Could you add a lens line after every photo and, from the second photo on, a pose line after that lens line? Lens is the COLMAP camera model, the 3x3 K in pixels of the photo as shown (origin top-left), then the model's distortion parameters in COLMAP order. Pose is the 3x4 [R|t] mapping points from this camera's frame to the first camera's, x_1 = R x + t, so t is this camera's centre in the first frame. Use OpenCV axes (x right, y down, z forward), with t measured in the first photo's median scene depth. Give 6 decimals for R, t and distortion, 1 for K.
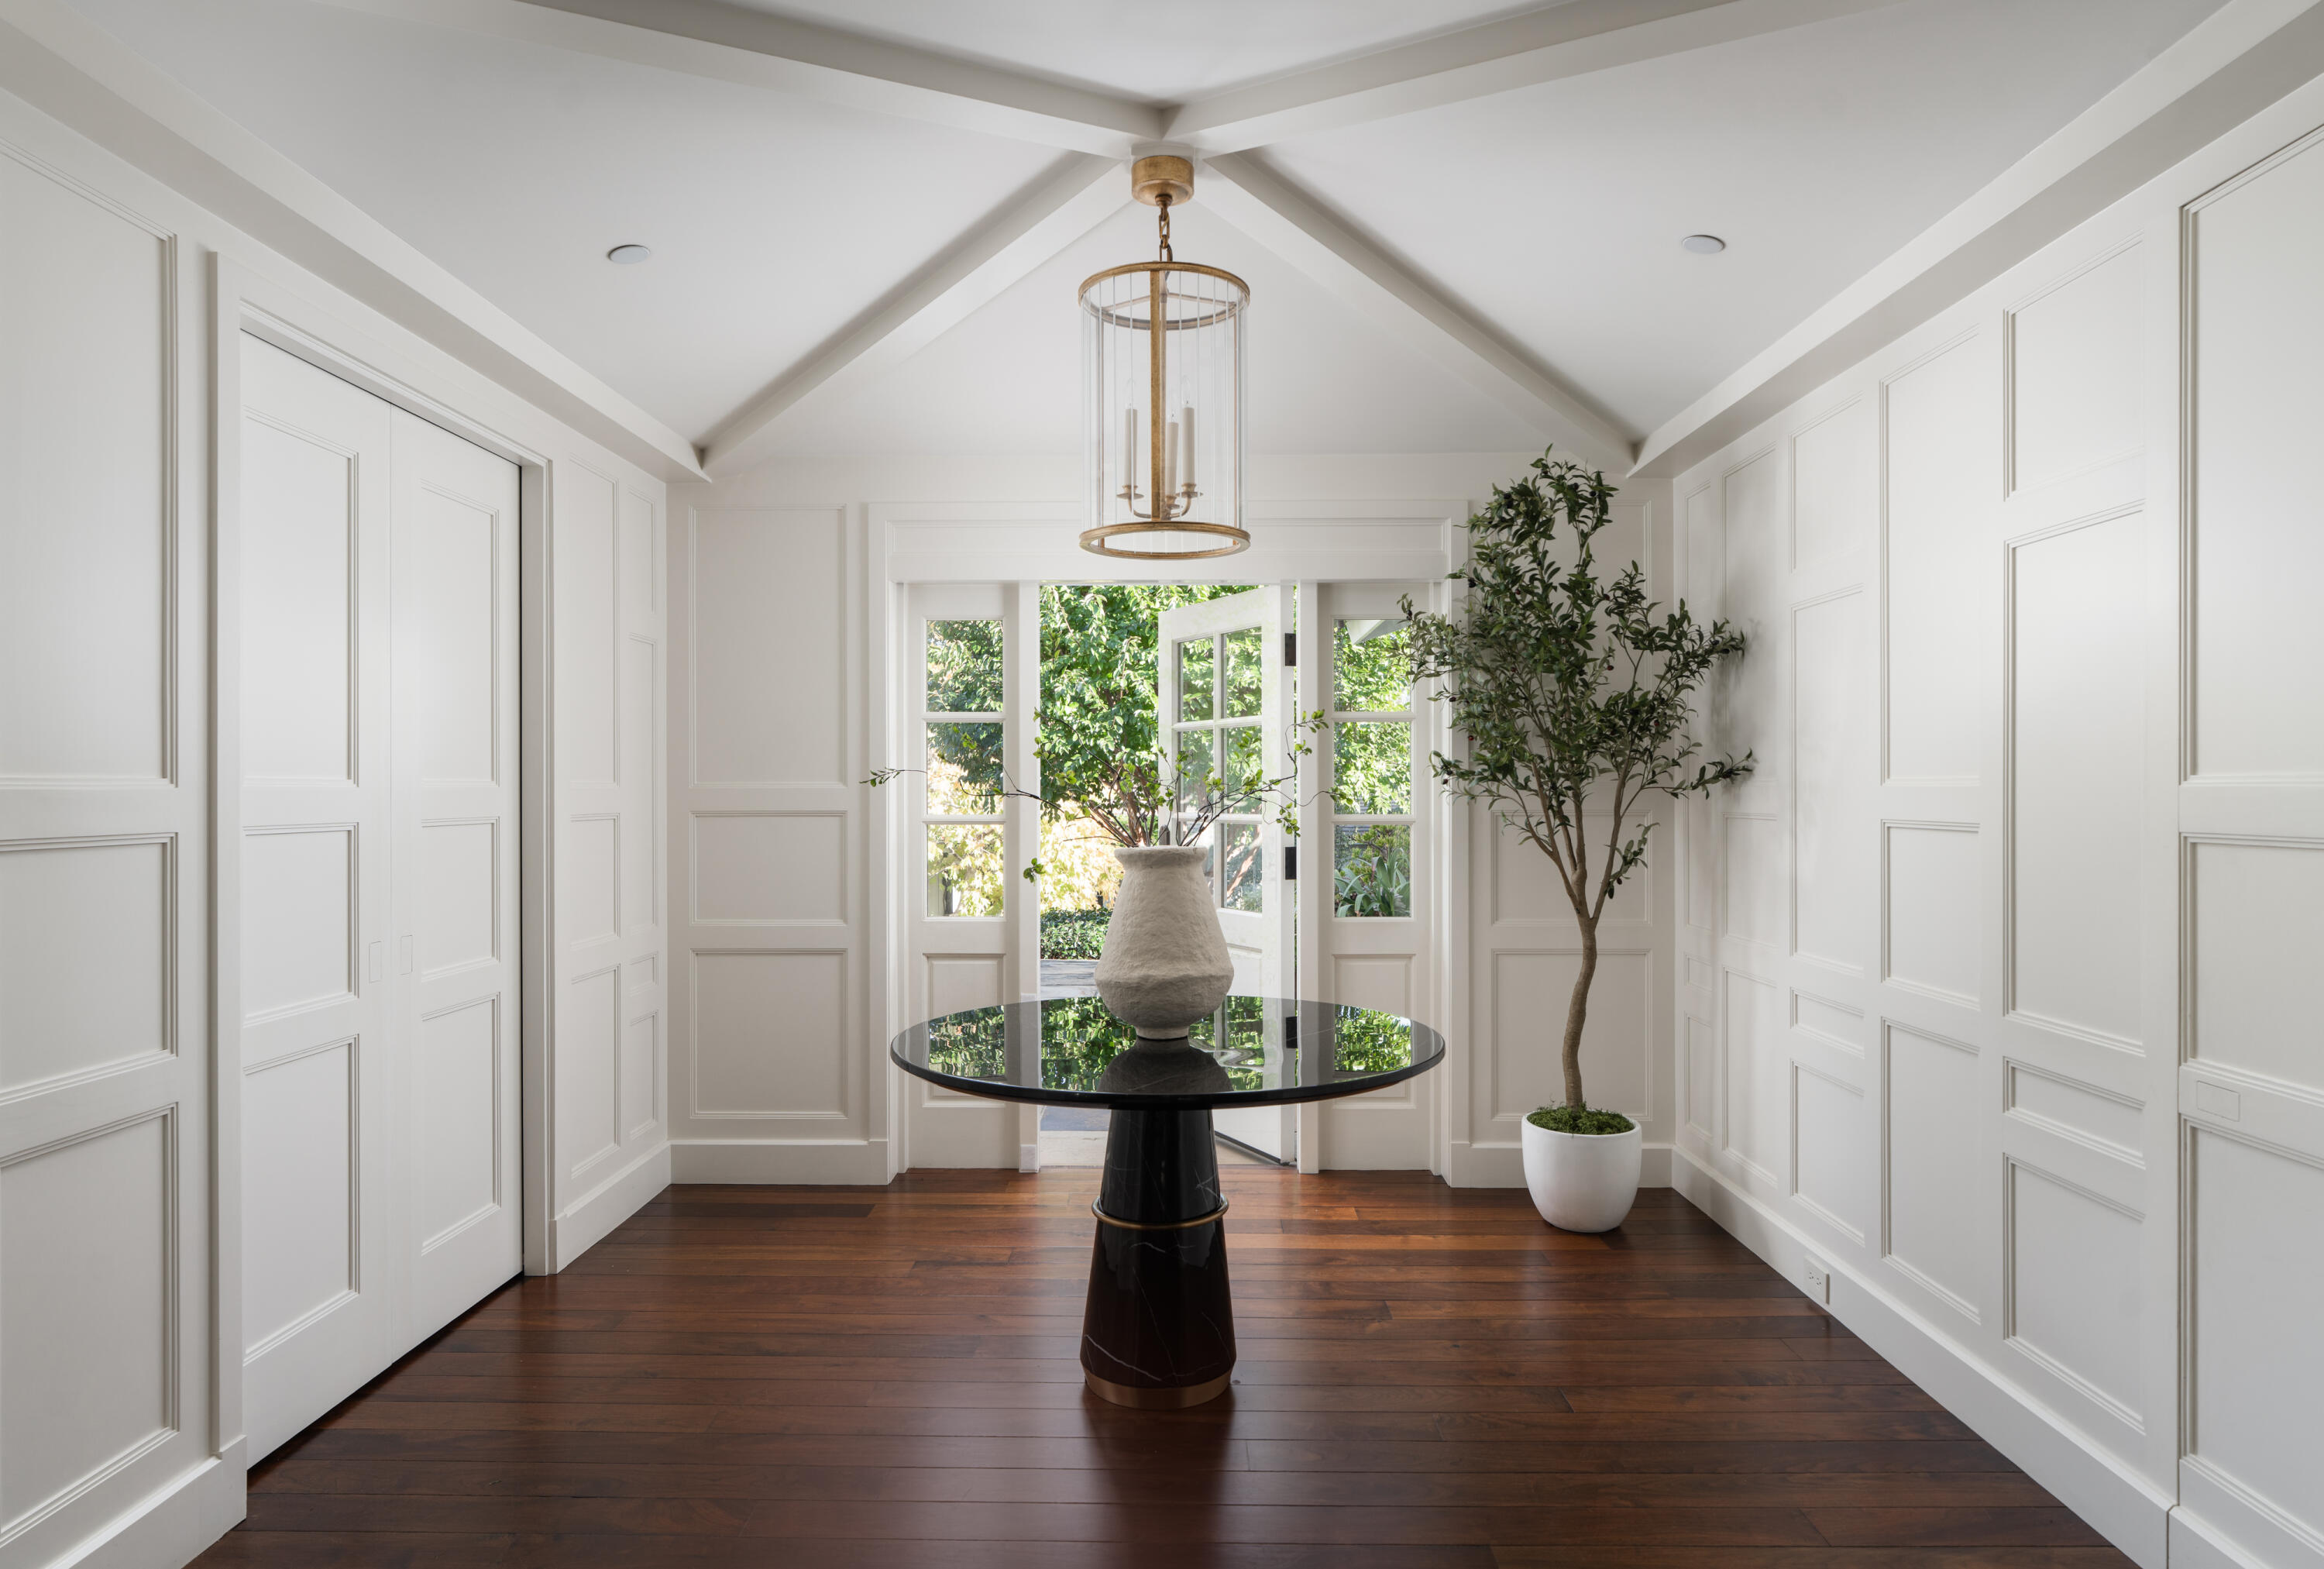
lens RADIAL K [[1348.1, 0, 1162.0], [0, 1348.1, 784.5], [0, 0, 1]] dist [-0.062761, -0.000080]
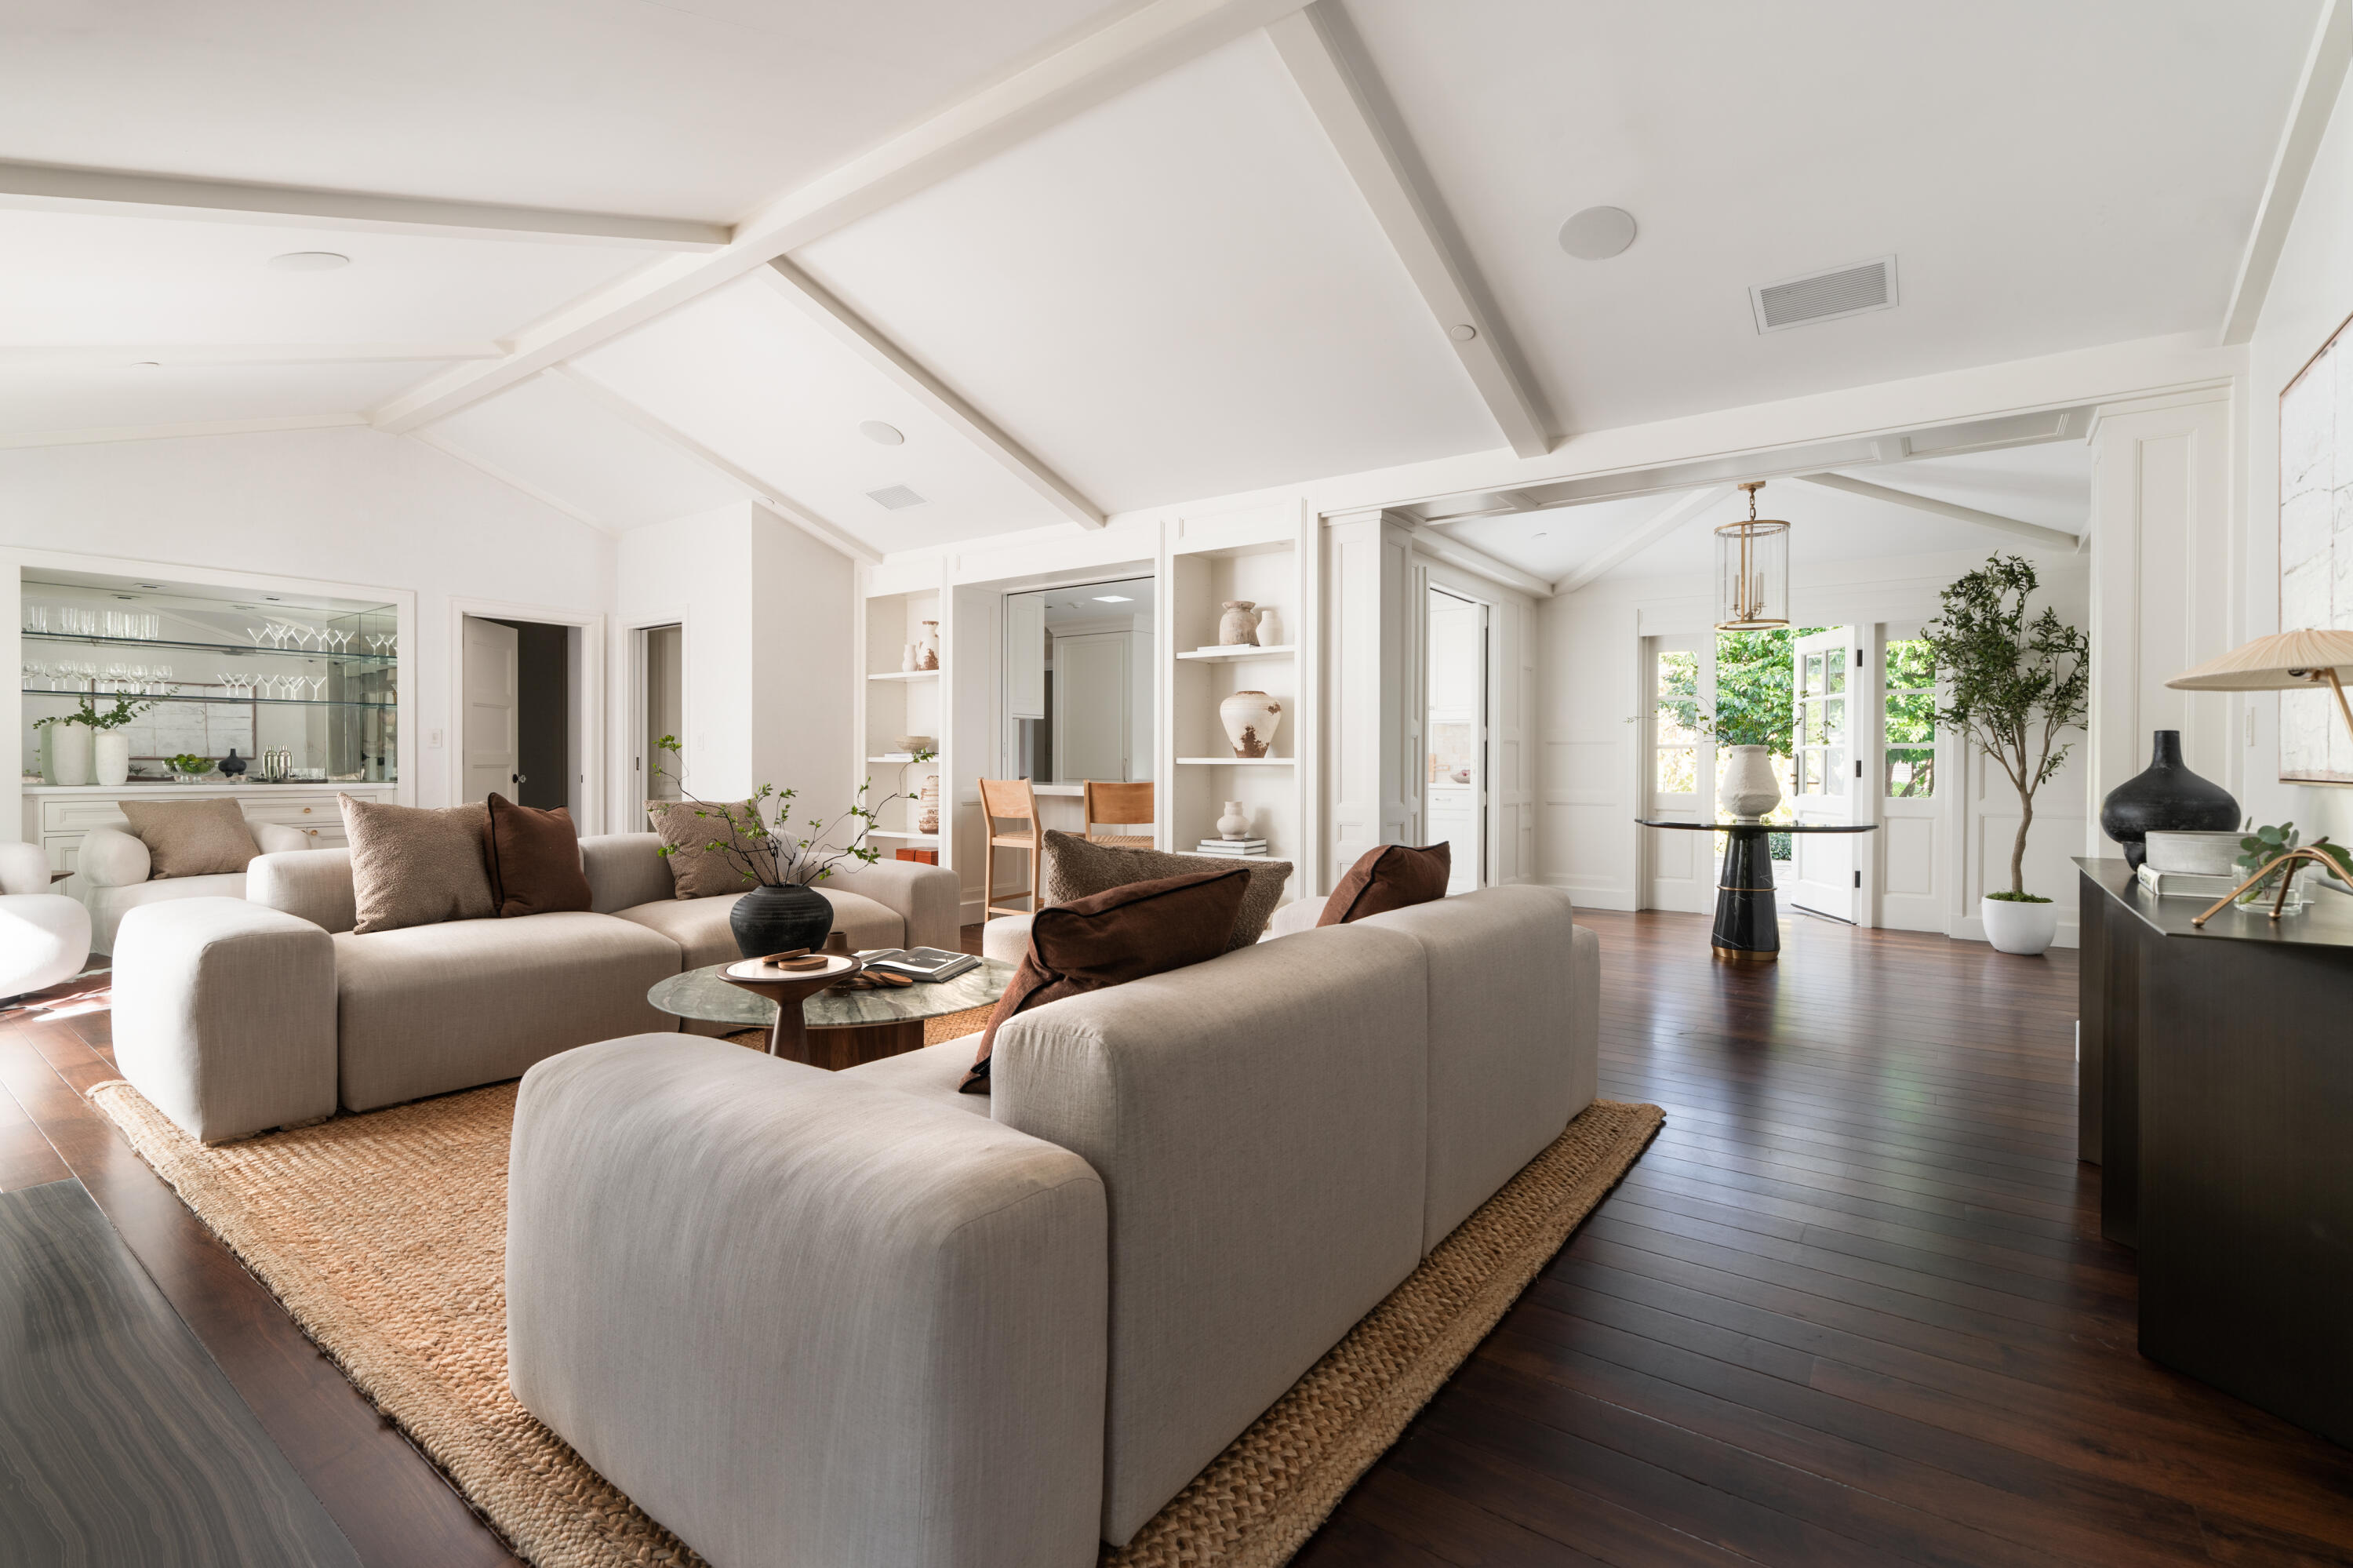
lens RADIAL K [[1066.8, 0, 1182.1], [0, 1066.8, 765.7], [0, 0, 1]] dist [-0.002039, -0.000203]
pose [[0.815369, 0.011108, -0.578835, 0.215505], [-0.008509, 0.999938, 0.007202, 0.059104], [0.578879, -0.000947, 0.815413, -0.933384]]
